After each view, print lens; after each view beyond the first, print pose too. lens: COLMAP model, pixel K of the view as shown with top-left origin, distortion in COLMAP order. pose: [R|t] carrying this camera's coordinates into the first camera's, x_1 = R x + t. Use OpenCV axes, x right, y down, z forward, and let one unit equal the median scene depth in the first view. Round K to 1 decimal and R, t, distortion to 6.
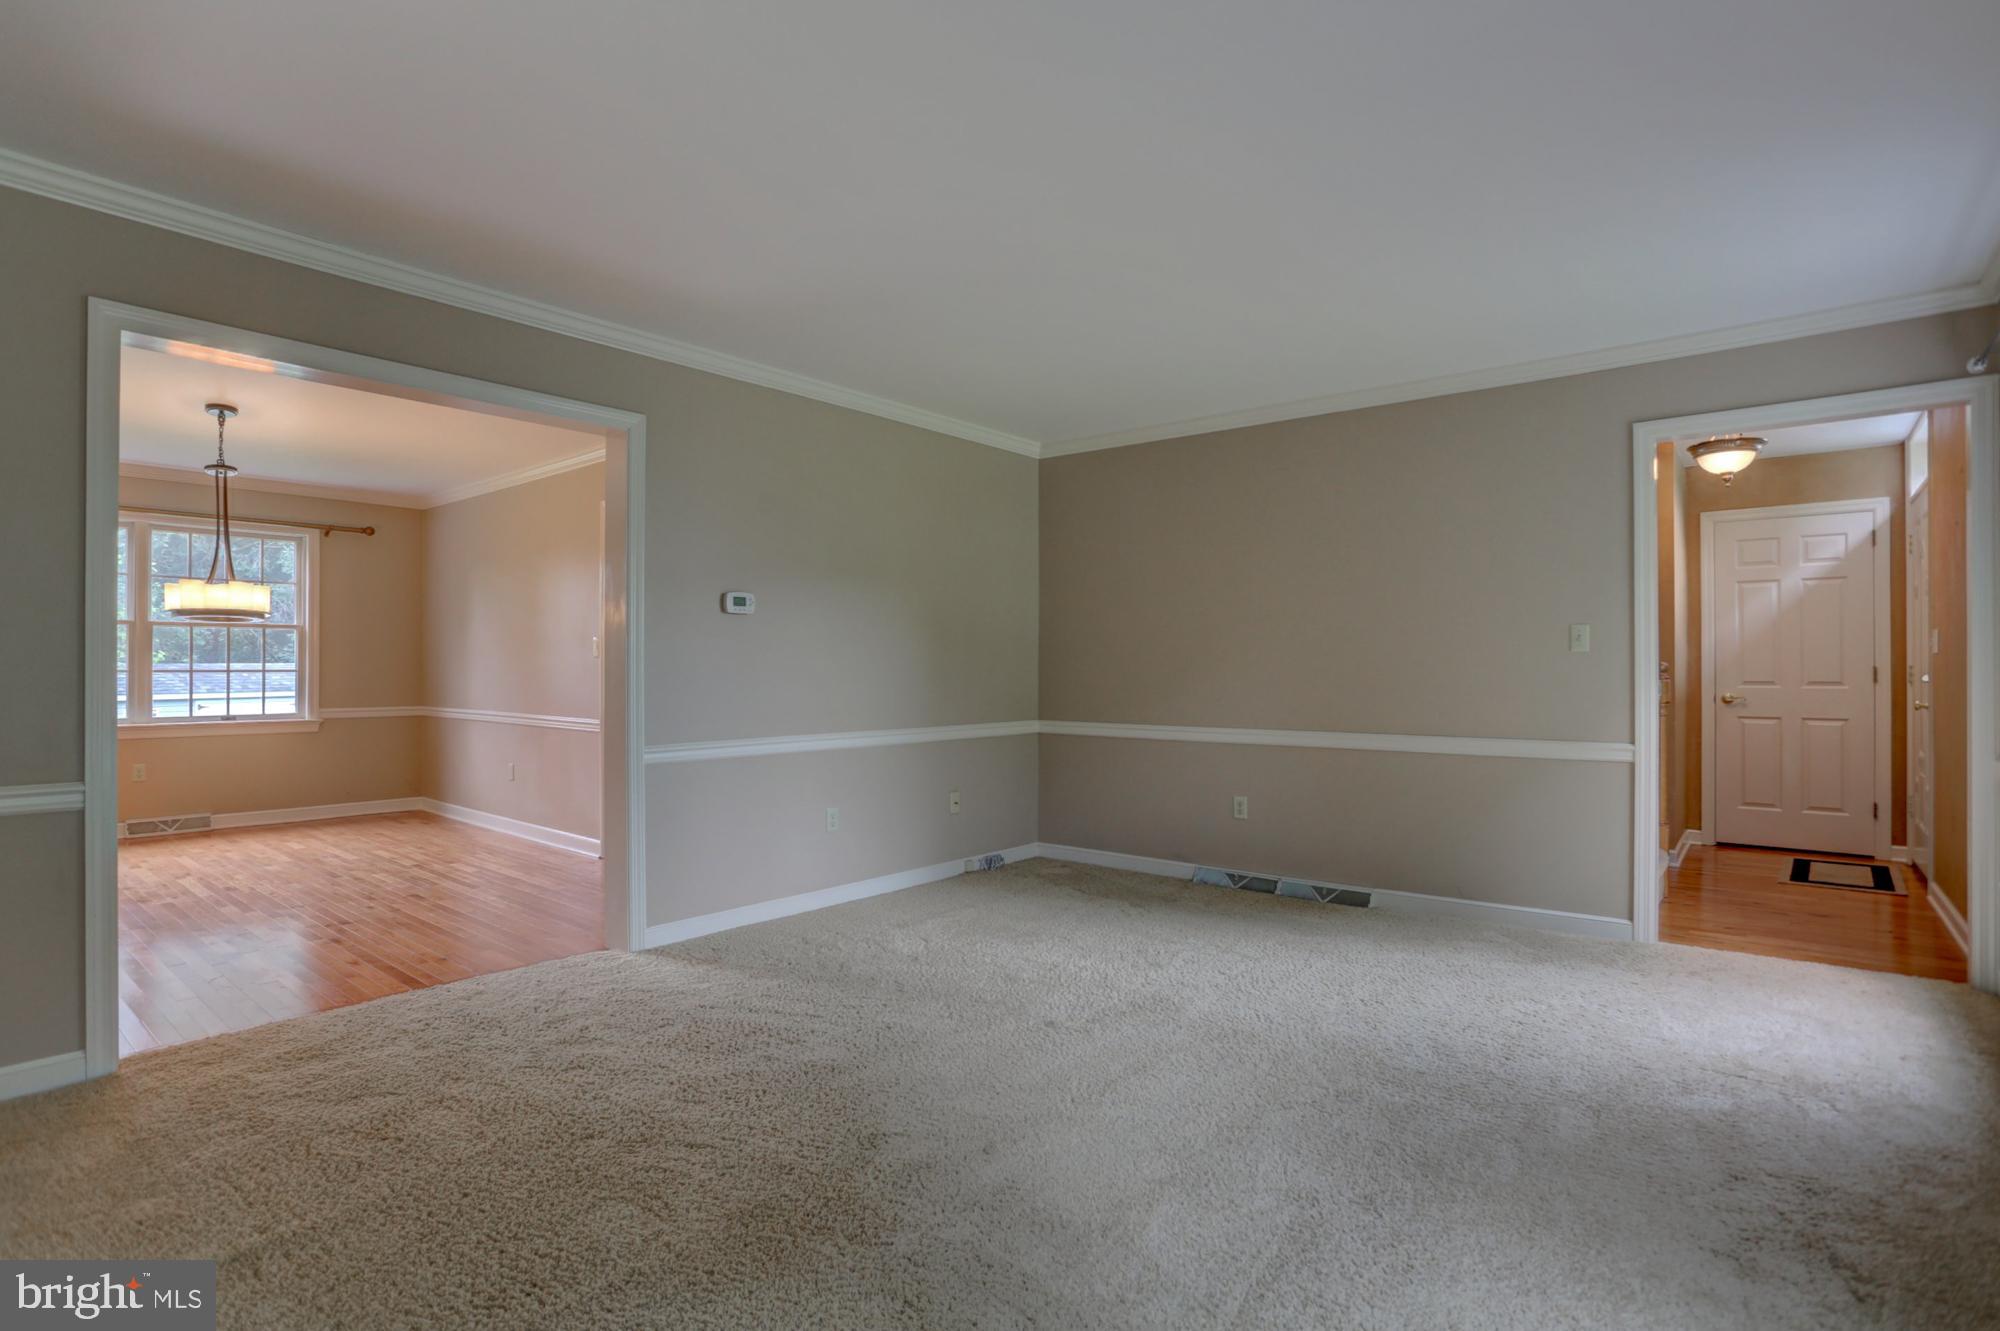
lens RADIAL K [[995.4, 0, 993.3], [0, 995.4, 671.6], [0, 0, 1]] dist [-0.065535, 0.025918]
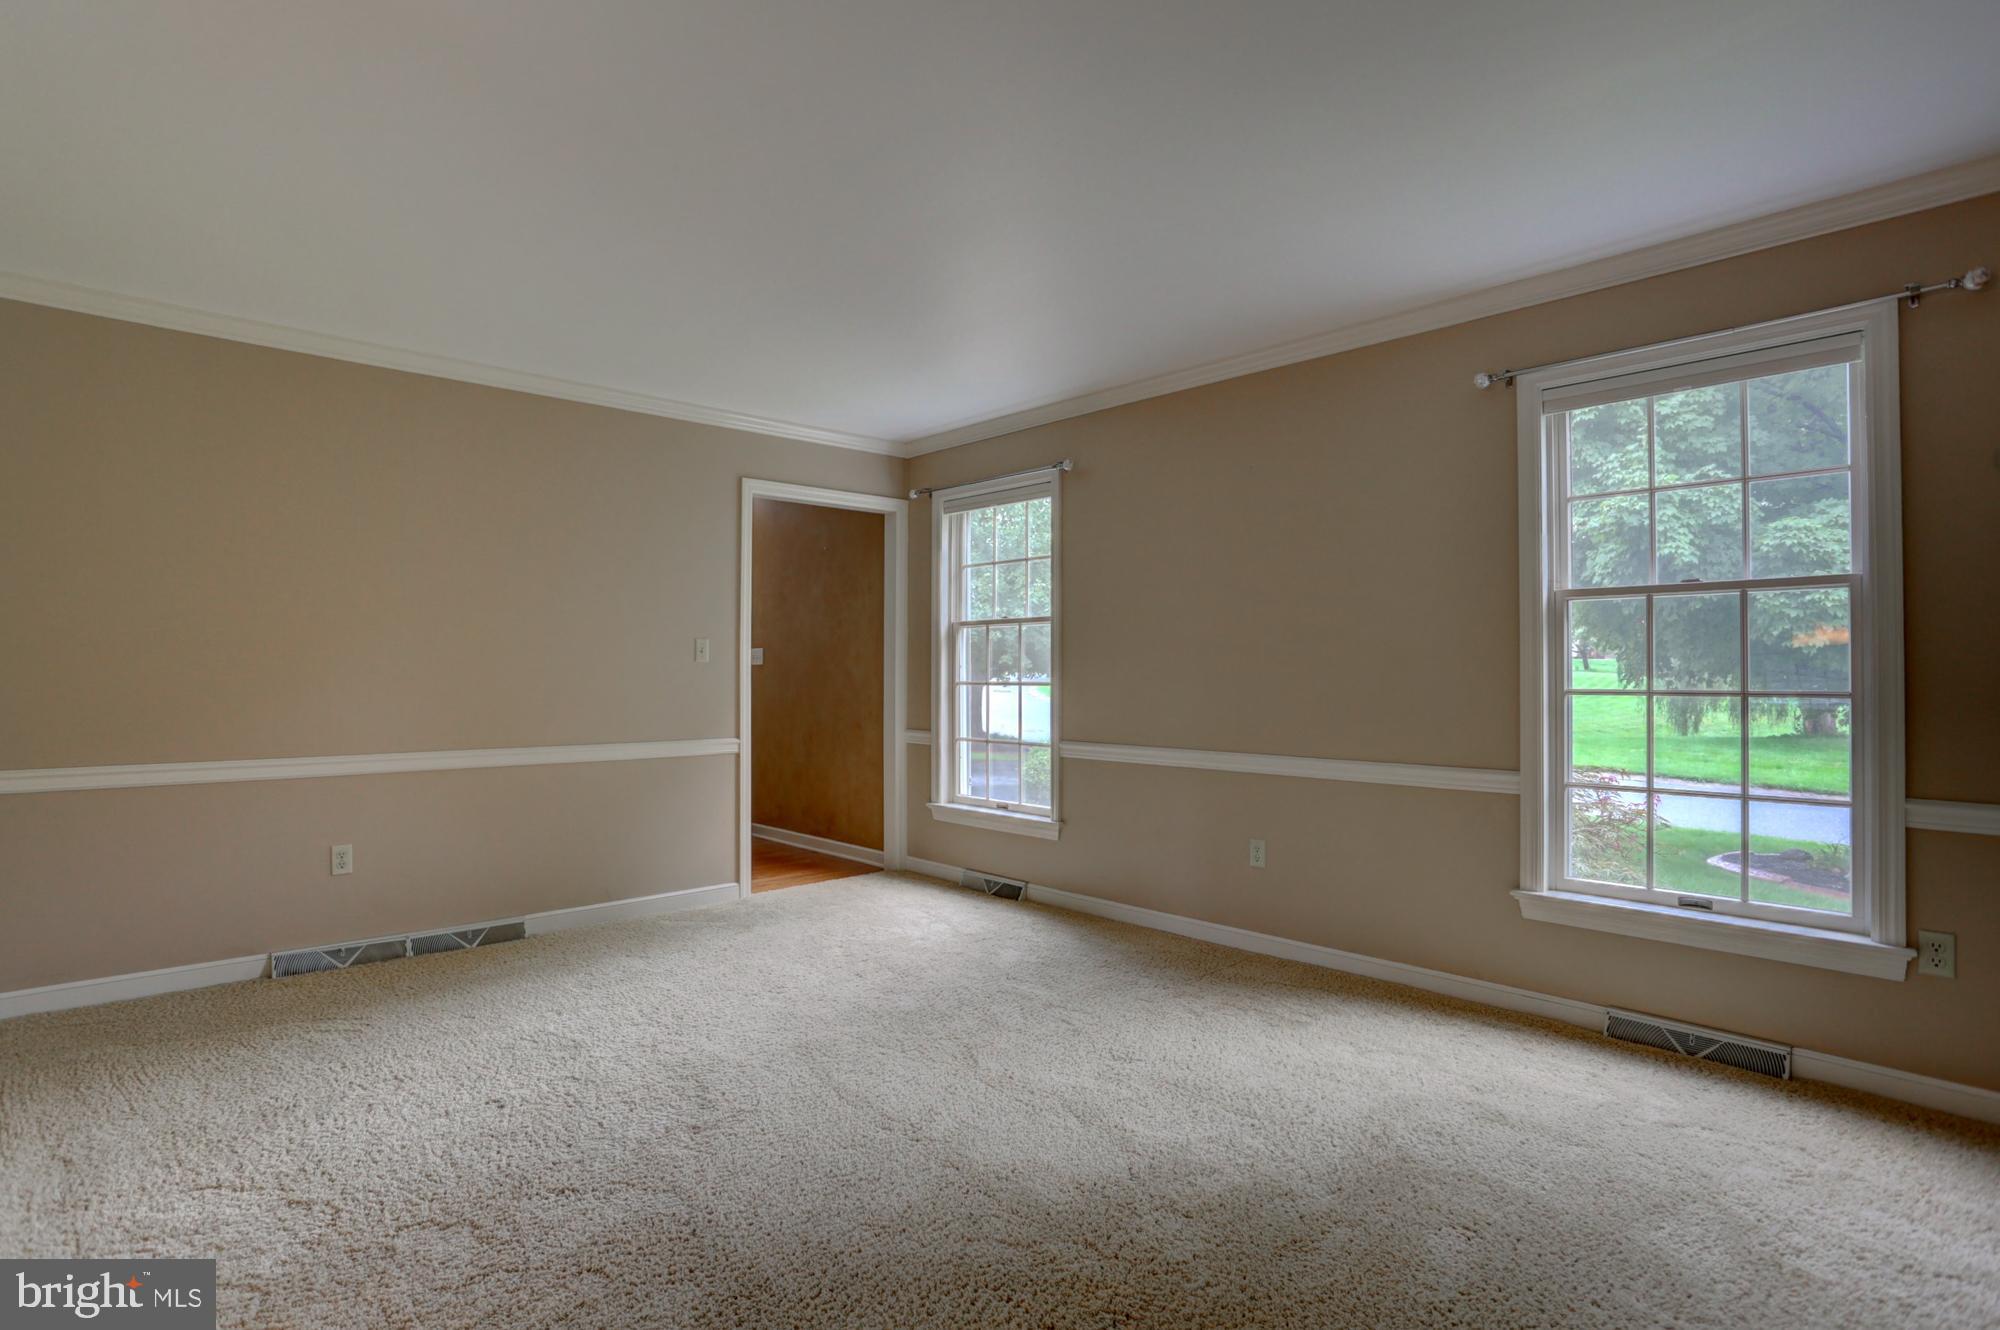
lens RADIAL K [[995.4, 0, 997.9], [0, 995.4, 661.2], [0, 0, 1]] dist [-0.065535, 0.025918]
pose [[0.119264, 0.013189, 0.992775, -0.548247], [0.000372, 0.999911, -0.013329, -0.005831], [-0.992862, 0.001959, 0.119249, 0.524272]]
